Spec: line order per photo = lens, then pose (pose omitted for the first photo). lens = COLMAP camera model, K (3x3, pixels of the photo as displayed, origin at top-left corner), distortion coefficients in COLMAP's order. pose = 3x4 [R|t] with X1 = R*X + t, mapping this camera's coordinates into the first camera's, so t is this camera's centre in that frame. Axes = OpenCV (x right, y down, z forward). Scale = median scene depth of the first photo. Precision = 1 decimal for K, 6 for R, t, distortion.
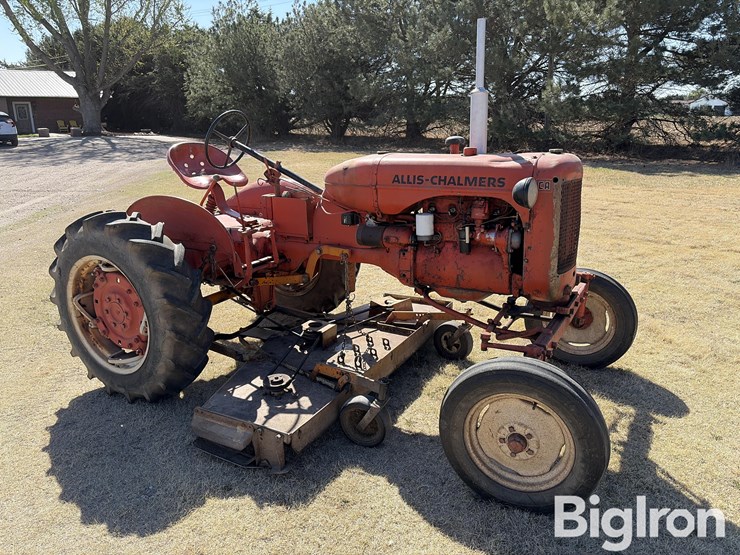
lens RADIAL K [[561.9, 0, 373.0], [0, 561.9, 280.7], [0, 0, 1]] dist [0.042776, -0.045464]
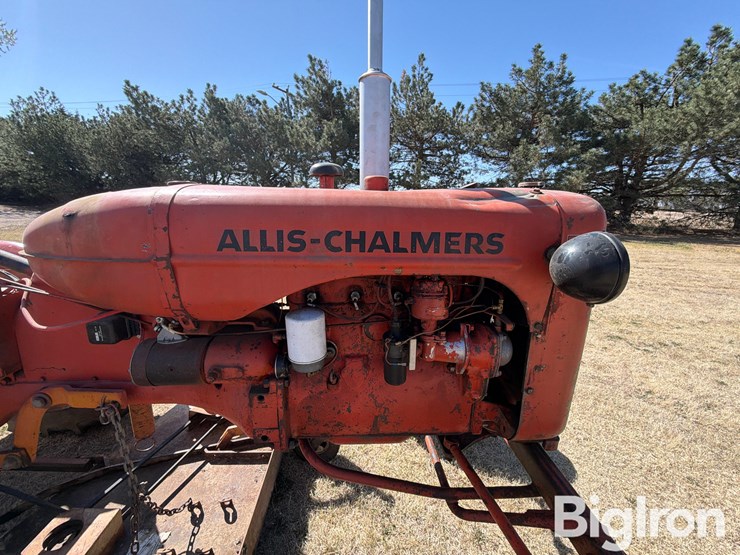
lens RADIAL K [[295.9, 0, 373.0], [0, 295.9, 276.4], [0, 0, 1]] dist [-0.001174, 0.000887]
pose [[0.842475, -0.097903, 0.529765, 0.012995], [0.114620, 0.993409, 0.001309, -0.129519], [-0.526401, 0.059619, 0.848144, 0.692577]]
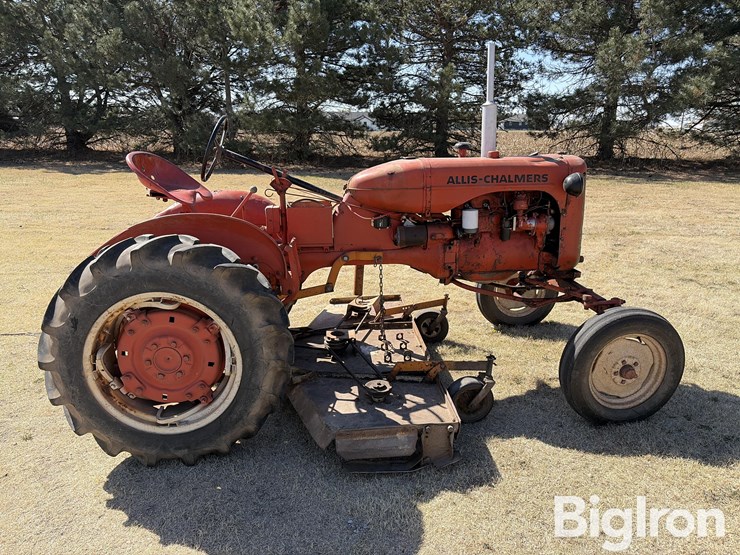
lens RADIAL K [[561.9, 0, 373.7], [0, 561.9, 287.1], [0, 0, 1]] dist [0.042776, -0.045464]
pose [[0.818818, -0.145798, 0.555230, -0.654098], [0.151674, 0.987786, 0.035703, -0.031595], [-0.553653, 0.054979, 0.830930, 0.155149]]
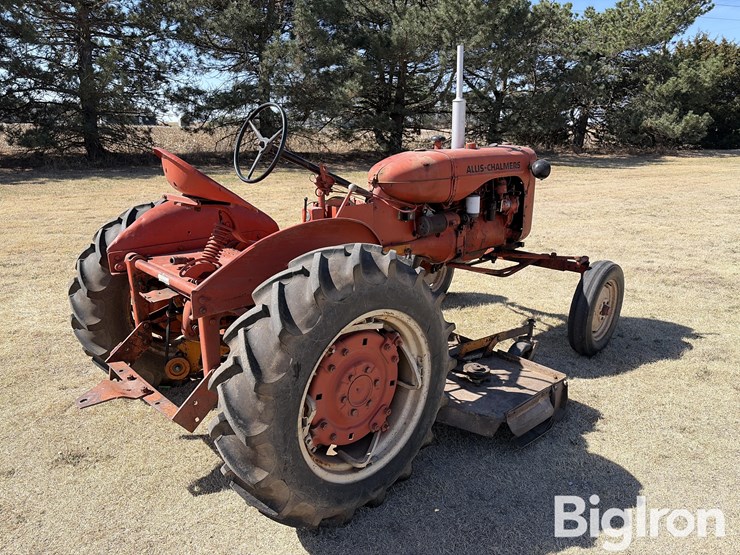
lens RADIAL K [[561.9, 0, 376.9], [0, 561.9, 283.2], [0, 0, 1]] dist [0.042776, -0.045464]
pose [[0.287909, -0.243958, 0.926063, -1.065686], [0.252687, 0.952091, 0.172256, -0.184712], [-0.923720, 0.184410, 0.335760, 0.734948]]
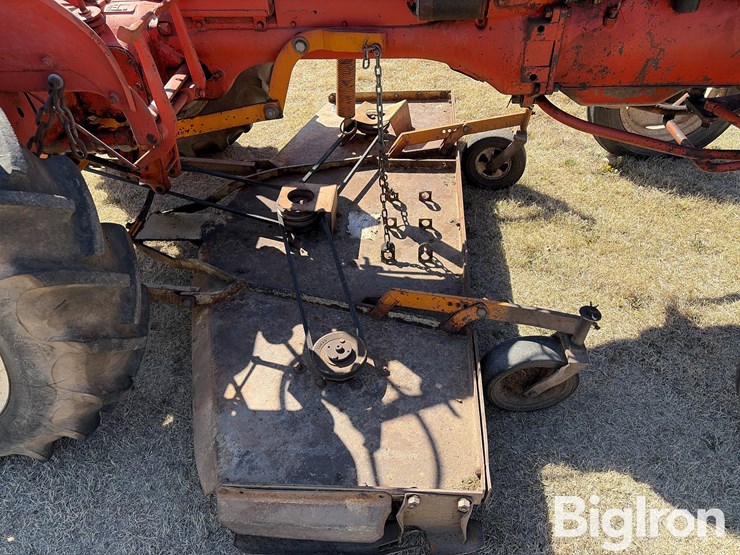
lens RADIAL K [[558.7, 0, 372.8], [0, 558.7, 287.8], [0, 0, 1]] dist [0.003561, -0.002745]
pose [[0.900693, -0.298740, 0.315446, -0.259266], [0.134712, 0.882324, 0.450952, -0.080350], [-0.413042, -0.363675, 0.834947, 0.562149]]
